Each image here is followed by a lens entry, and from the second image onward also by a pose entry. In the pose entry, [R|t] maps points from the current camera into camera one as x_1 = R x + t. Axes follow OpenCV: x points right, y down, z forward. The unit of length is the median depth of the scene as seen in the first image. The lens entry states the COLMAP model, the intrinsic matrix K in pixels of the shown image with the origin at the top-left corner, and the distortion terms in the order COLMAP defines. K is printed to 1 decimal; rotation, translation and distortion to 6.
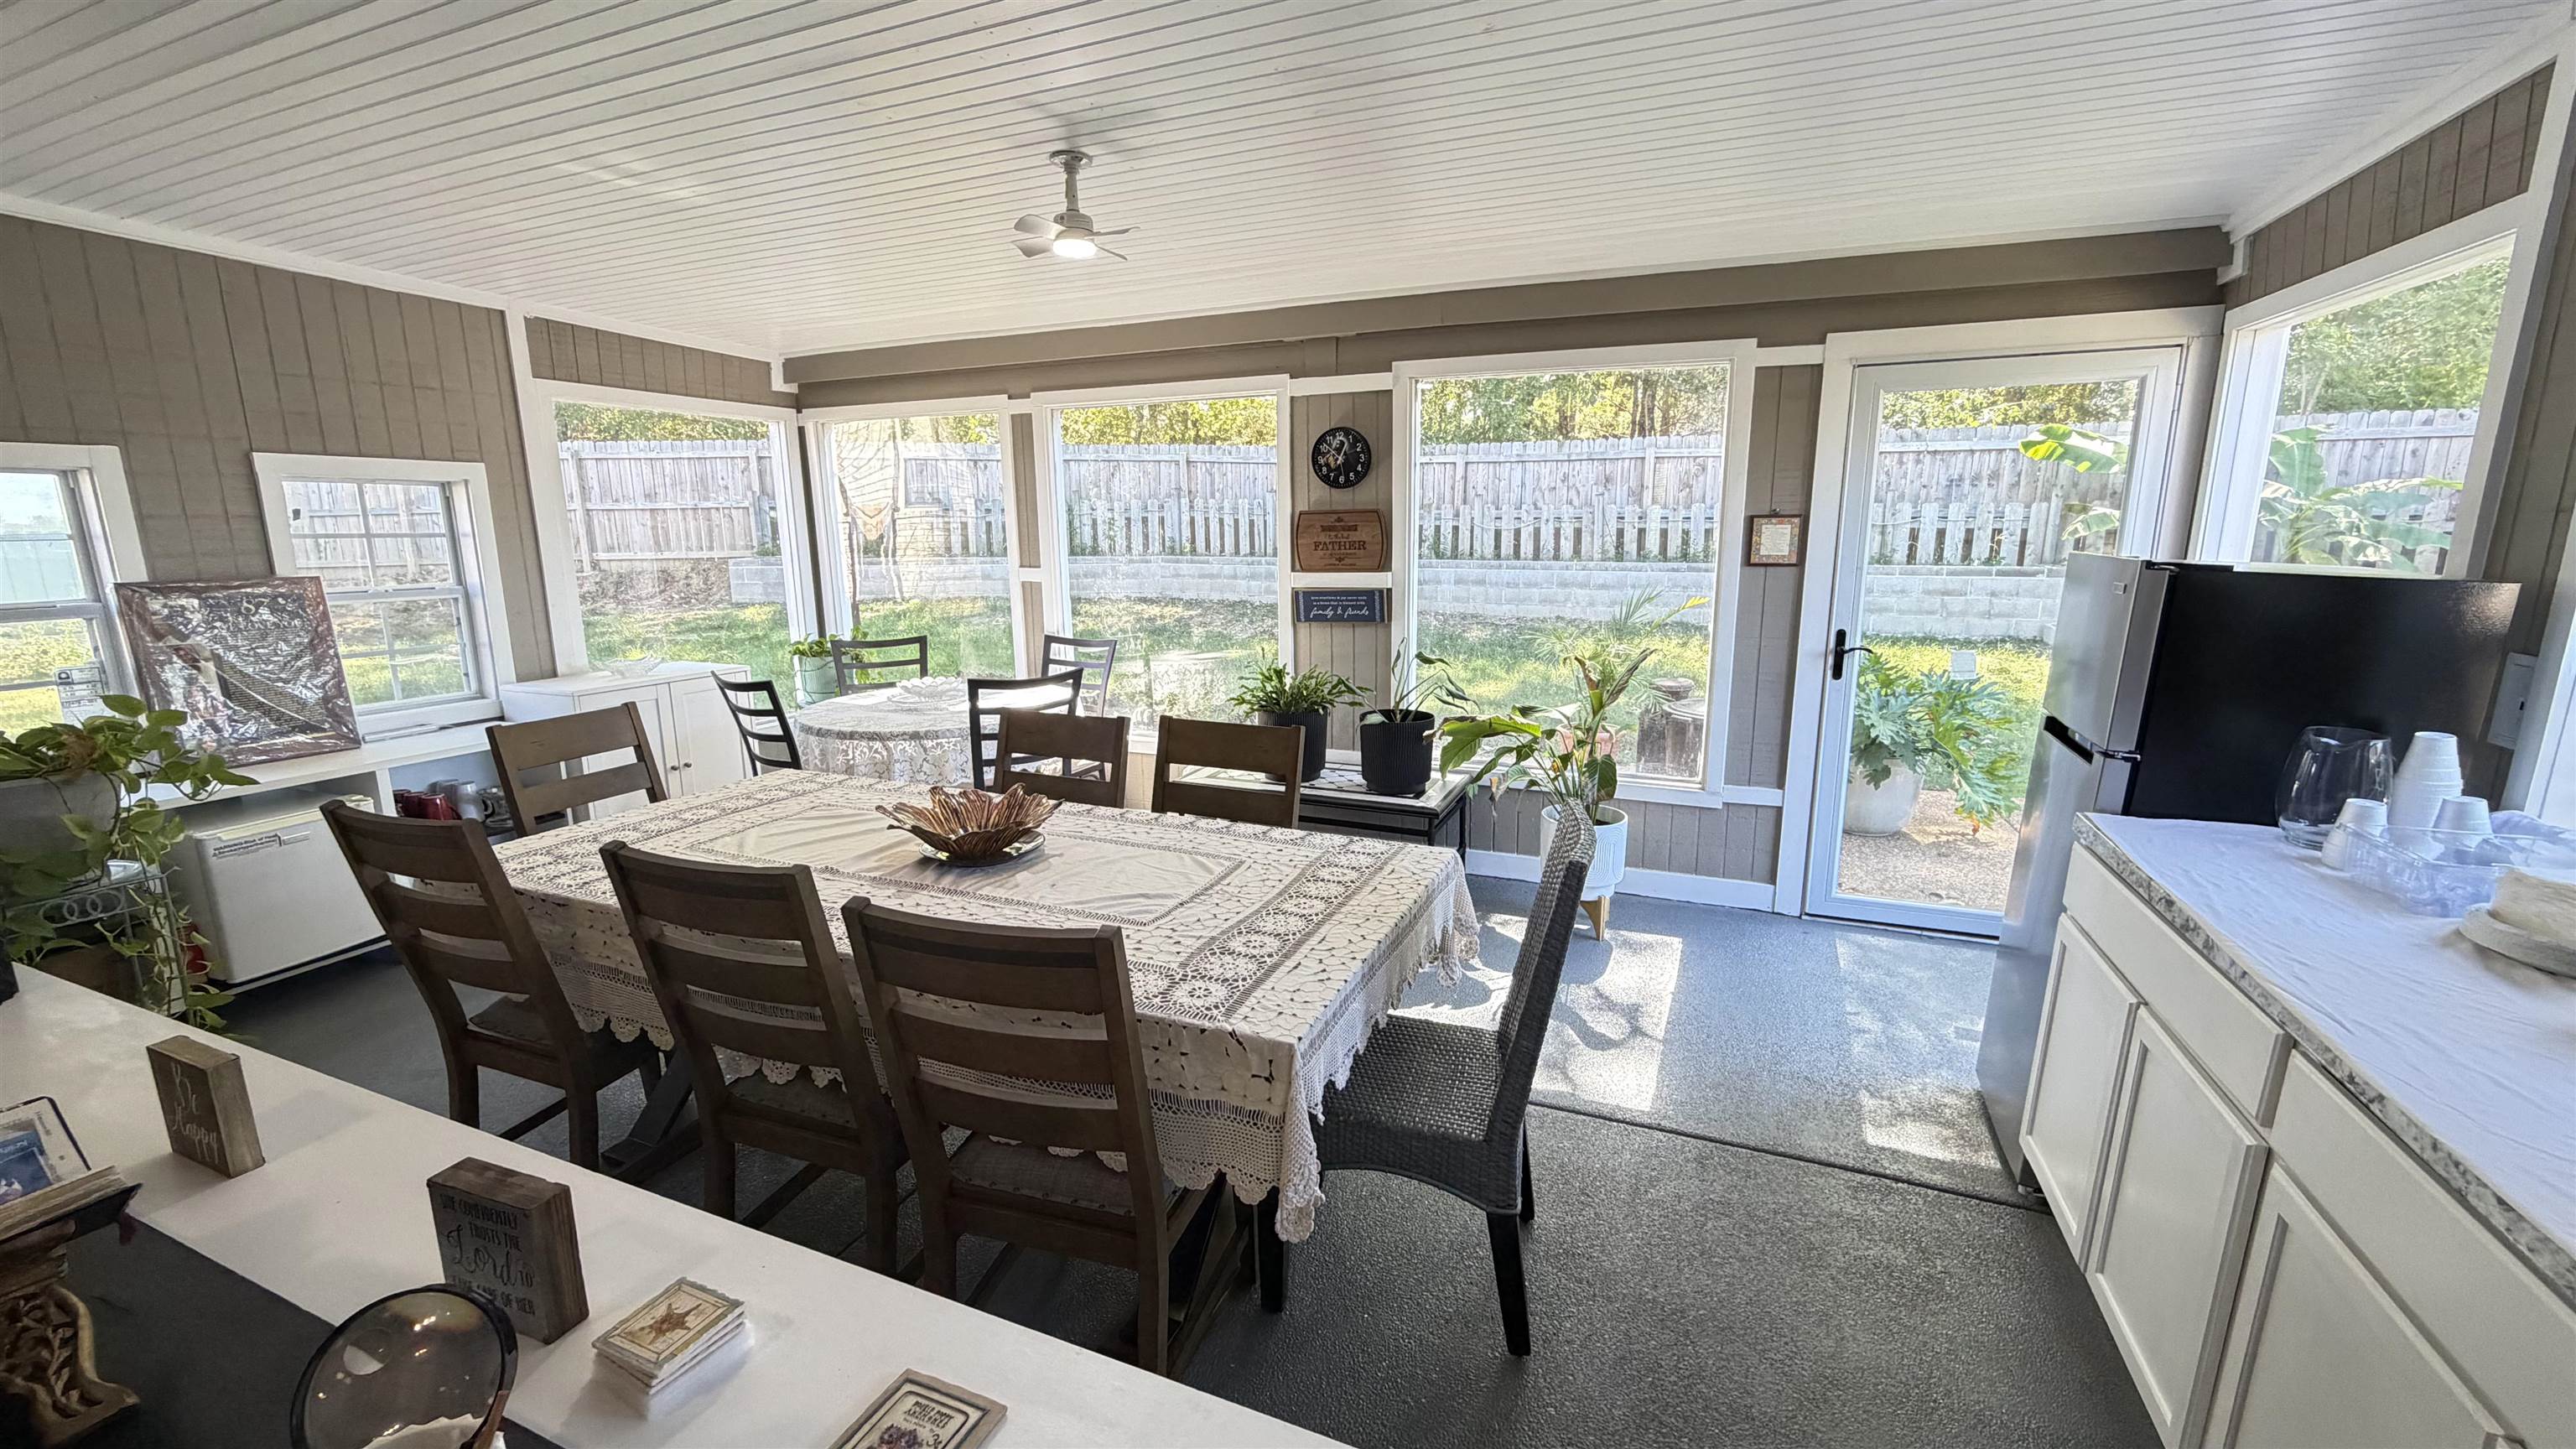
lens RADIAL K [[1028.2, 0, 1281.7], [0, 1028.2, 724.9], [0, 0, 1]] dist [-0.000013, -0.000047]
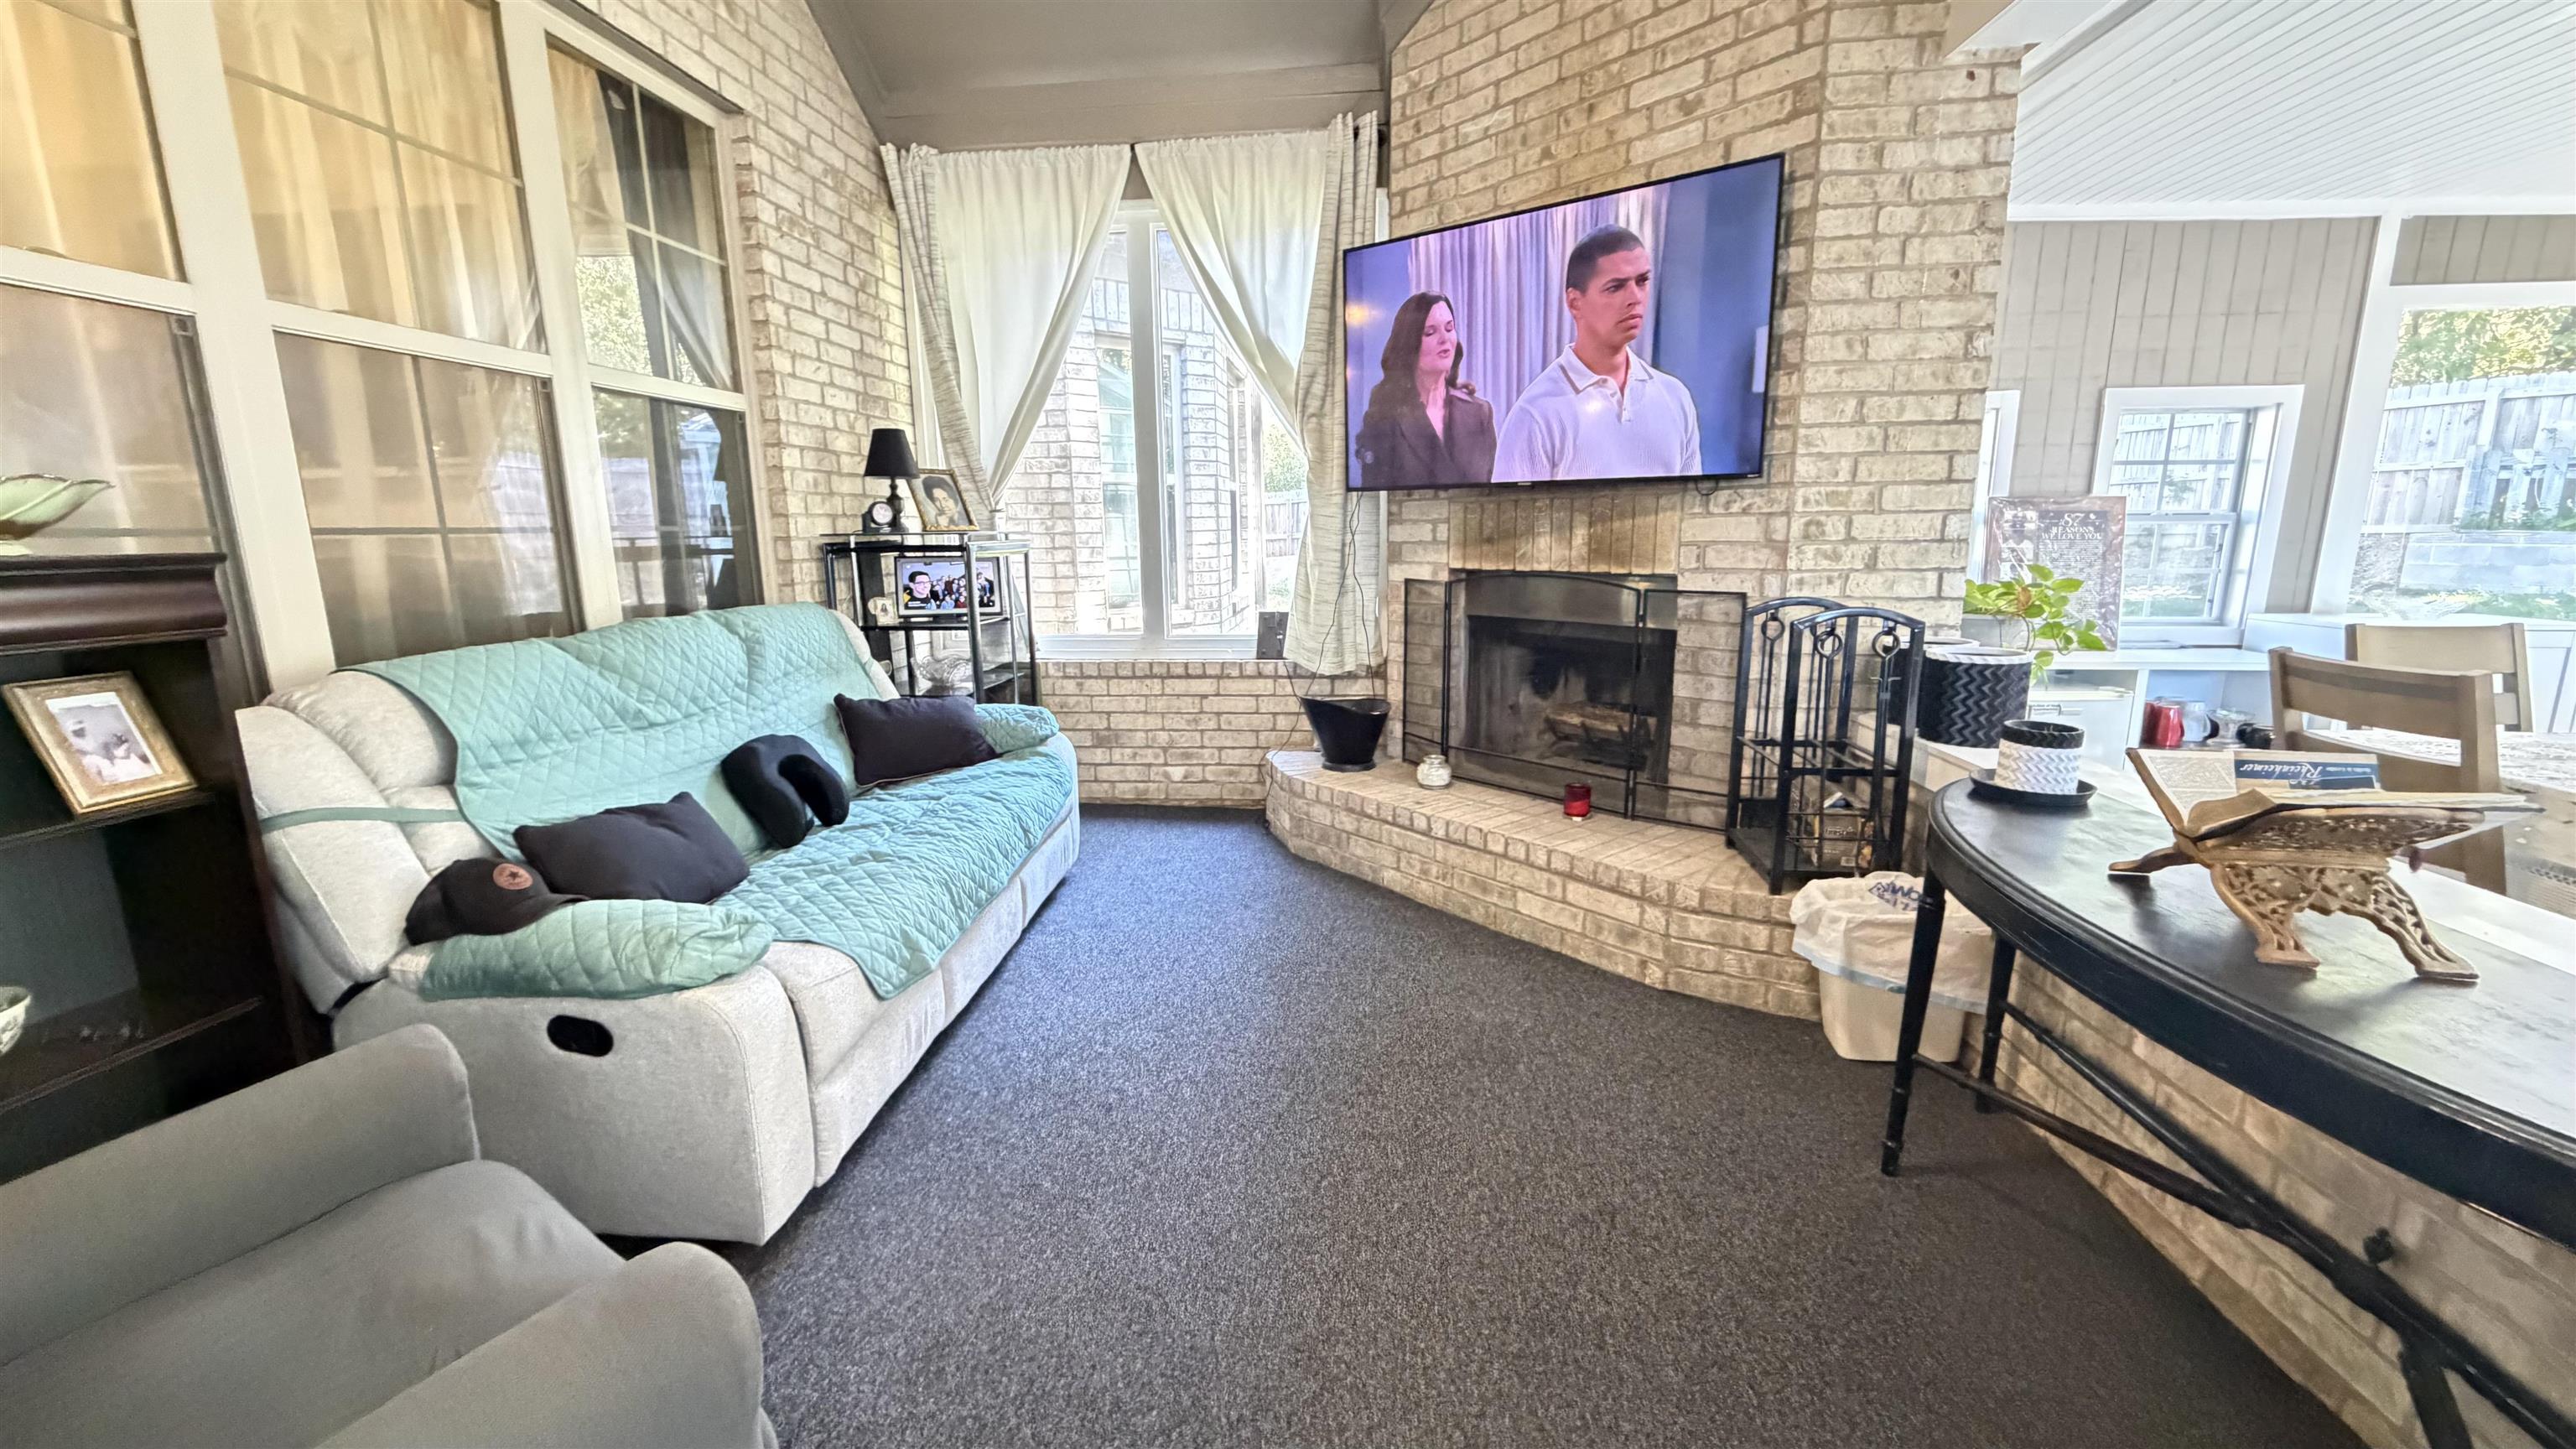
lens RADIAL K [[1028.2, 0, 1281.7], [0, 1028.2, 724.9], [0, 0, 1]] dist [-0.000013, -0.000047]
pose [[0.297897, 0.184912, -0.936517, -0.084237], [-0.177102, 0.974733, 0.136123, 0.087842], [0.938026, 0.125308, 0.323119, -0.162109]]
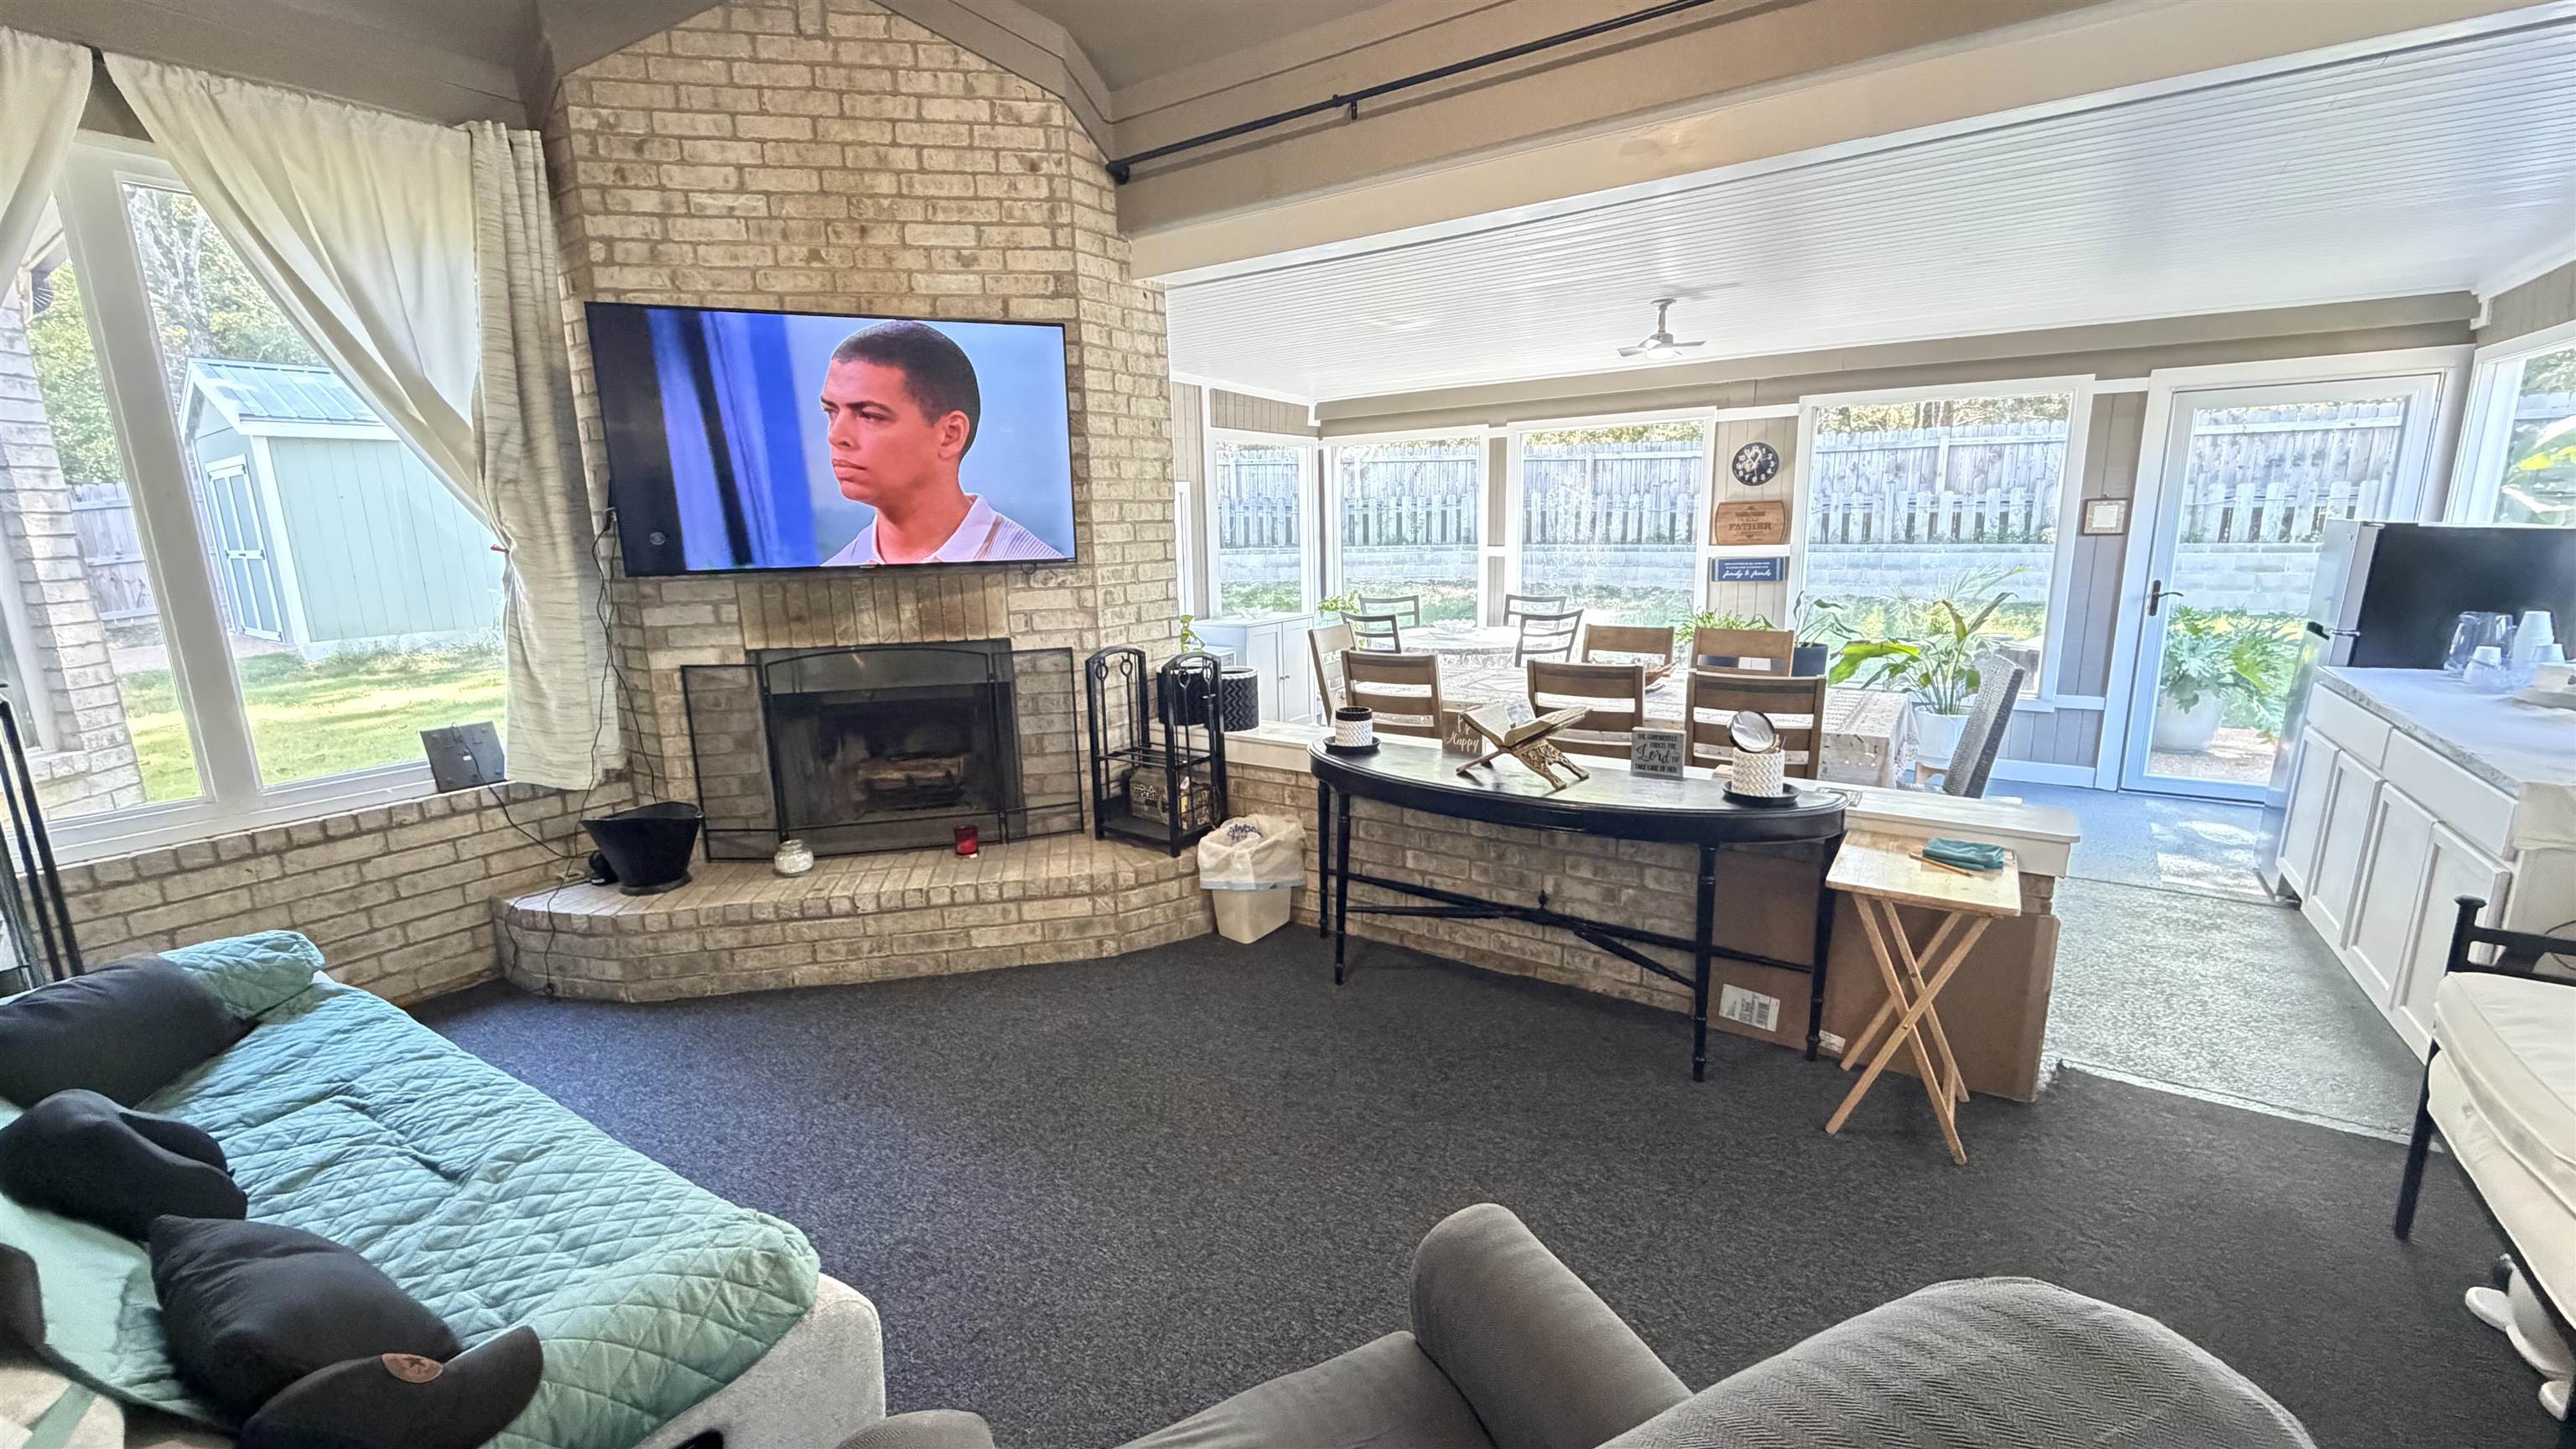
lens RADIAL K [[1028.2, 0, 1281.7], [0, 1028.2, 724.9], [0, 0, 1]] dist [-0.000013, -0.000047]
pose [[0.981270, 0.022129, -0.191364, -0.286302], [-0.021108, 0.999750, 0.007374, 0.097073], [0.191479, -0.003196, 0.981491, -0.488150]]
